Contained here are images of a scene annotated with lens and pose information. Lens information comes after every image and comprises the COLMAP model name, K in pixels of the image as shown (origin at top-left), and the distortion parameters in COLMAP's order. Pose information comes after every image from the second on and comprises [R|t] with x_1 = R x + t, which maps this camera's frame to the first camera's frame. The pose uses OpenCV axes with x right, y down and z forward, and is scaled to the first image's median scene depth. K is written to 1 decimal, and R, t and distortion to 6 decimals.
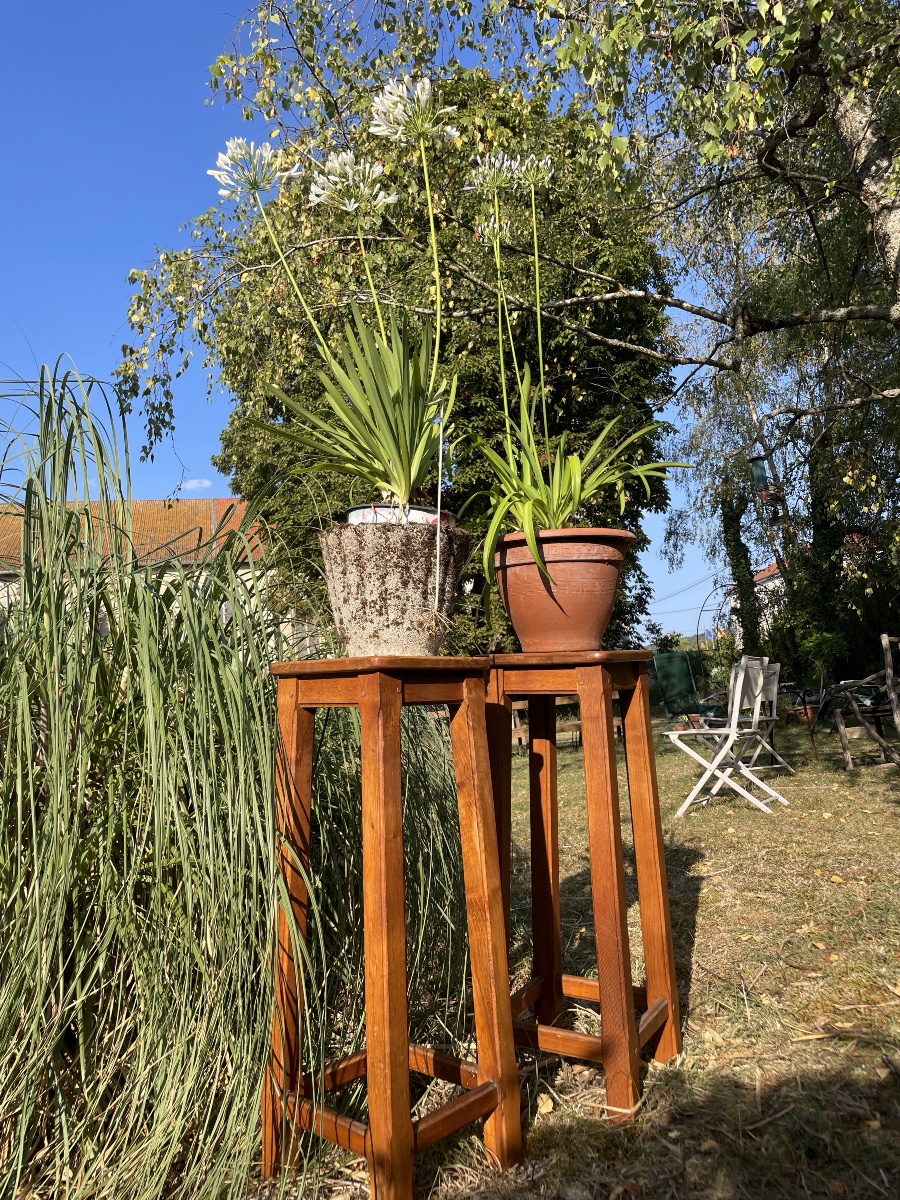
lens RADIAL K [[904.1, 0, 451.8], [0, 904.1, 604.8], [0, 0, 1]] dist [0.080804, -0.105956]
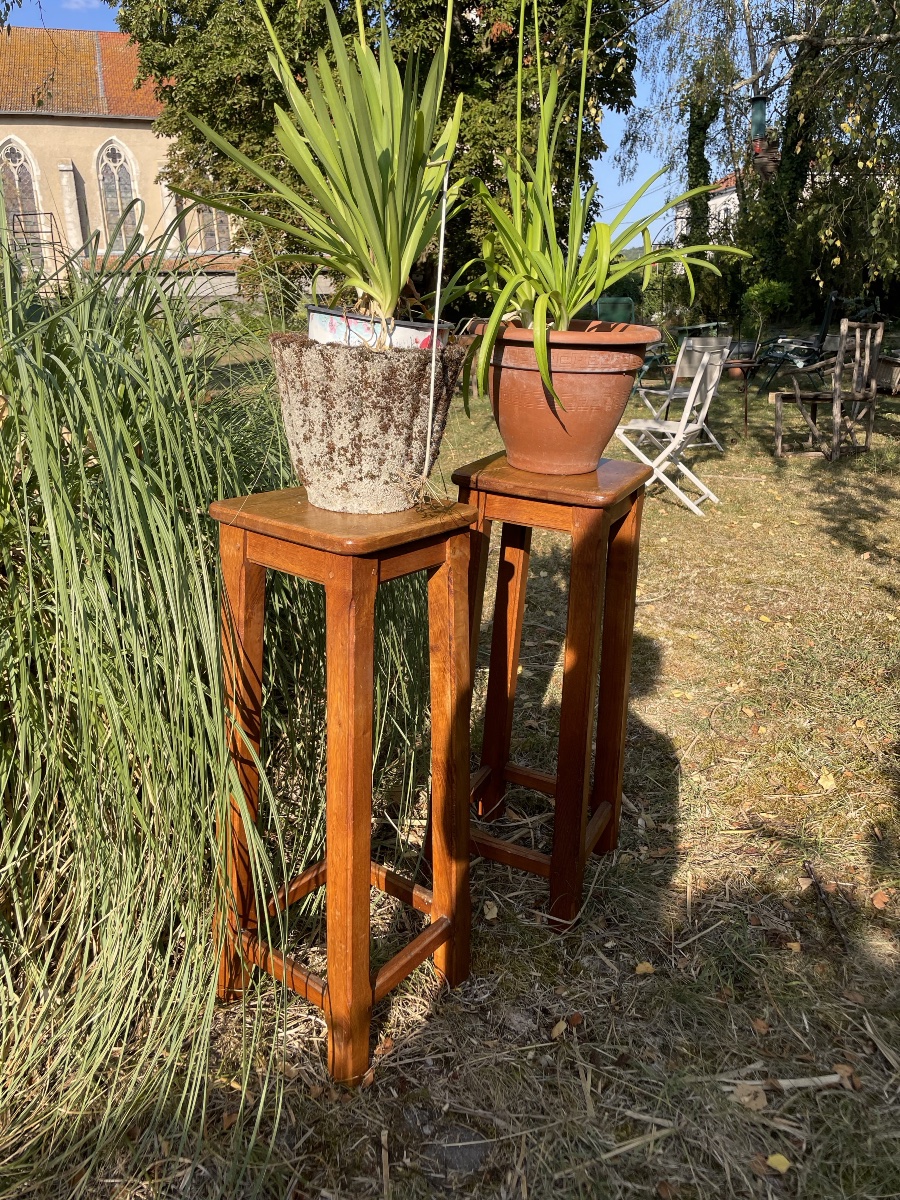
lens RADIAL K [[902.3, 0, 461.8], [0, 902.3, 586.4], [0, 0, 1]] dist [0.073268, -0.099416]
pose [[0.992624, 0.044153, 0.112912, -0.057520], [-0.085649, 0.914533, 0.395340, -0.180614], [-0.085806, -0.402095, 0.911568, 0.191487]]
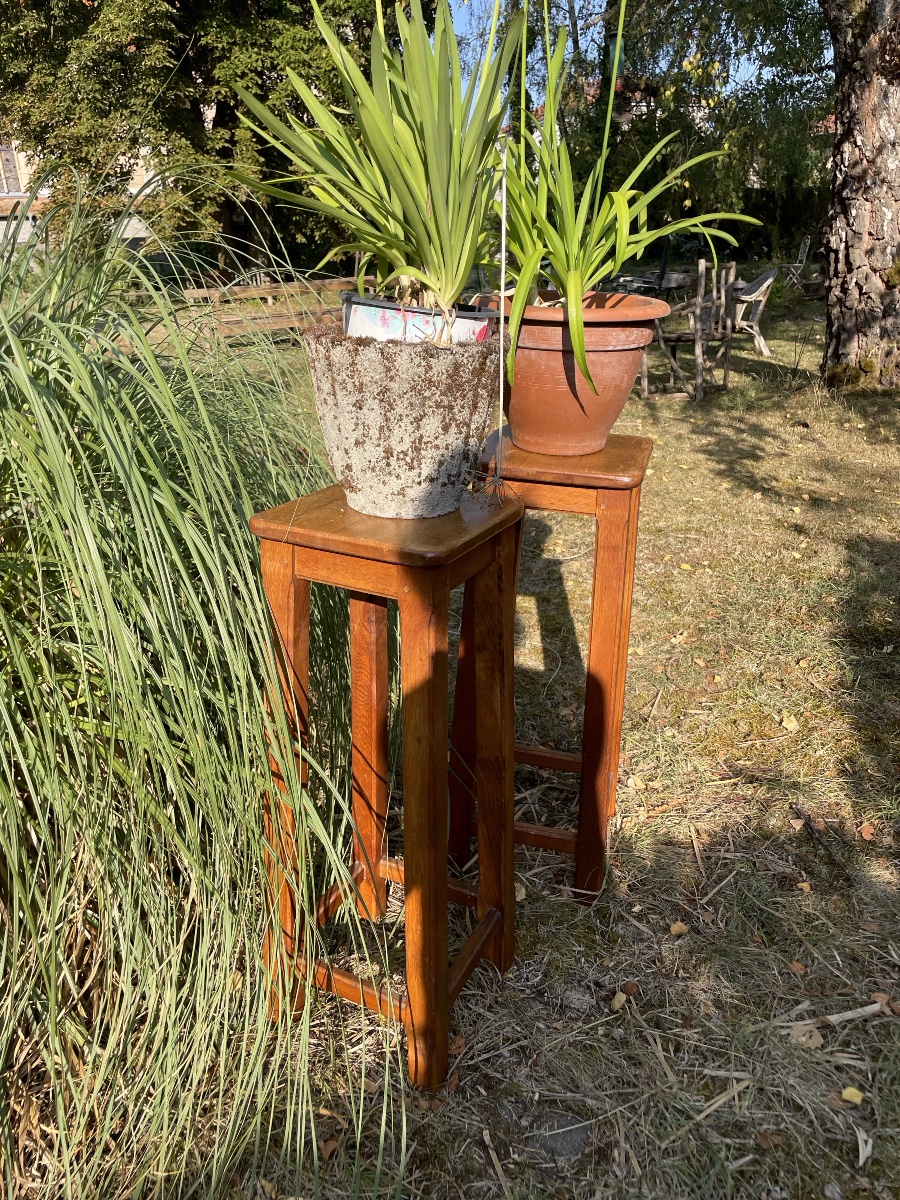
lens RADIAL K [[904.1, 0, 451.8], [0, 904.1, 604.8], [0, 0, 1]] dist [0.080804, -0.105956]
pose [[0.961349, -0.052369, 0.270307, -0.215312], [-0.078313, 0.889187, 0.450792, -0.193624], [-0.263961, -0.454537, 0.850718, 0.258354]]
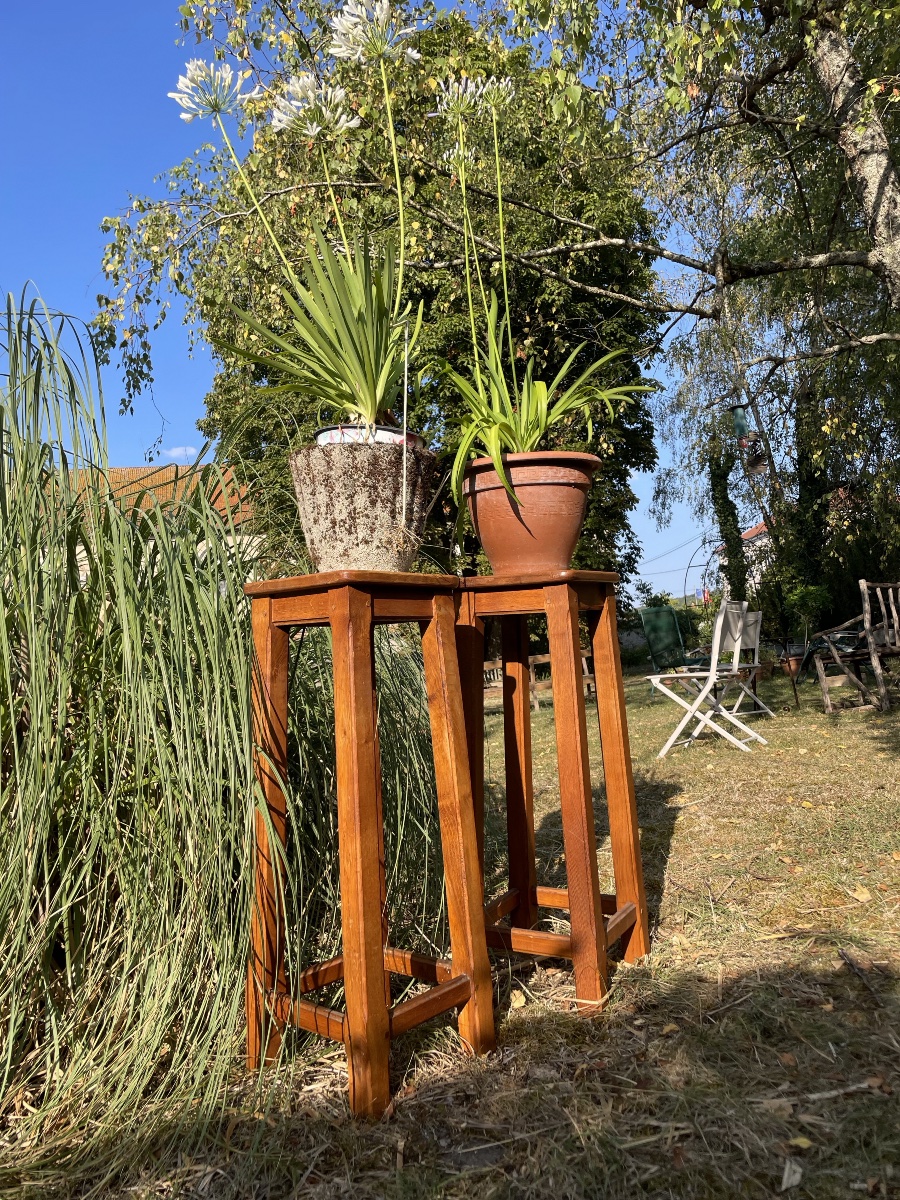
lens RADIAL K [[903.7, 0, 464.8], [0, 903.7, 605.4], [0, 0, 1]] dist [0.079705, -0.104705]
pose [[0.999617, -0.017114, 0.021759, 0.023490], [0.016266, 0.999124, 0.038548, 0.046631], [-0.022400, -0.038179, 0.999020, -0.026377]]
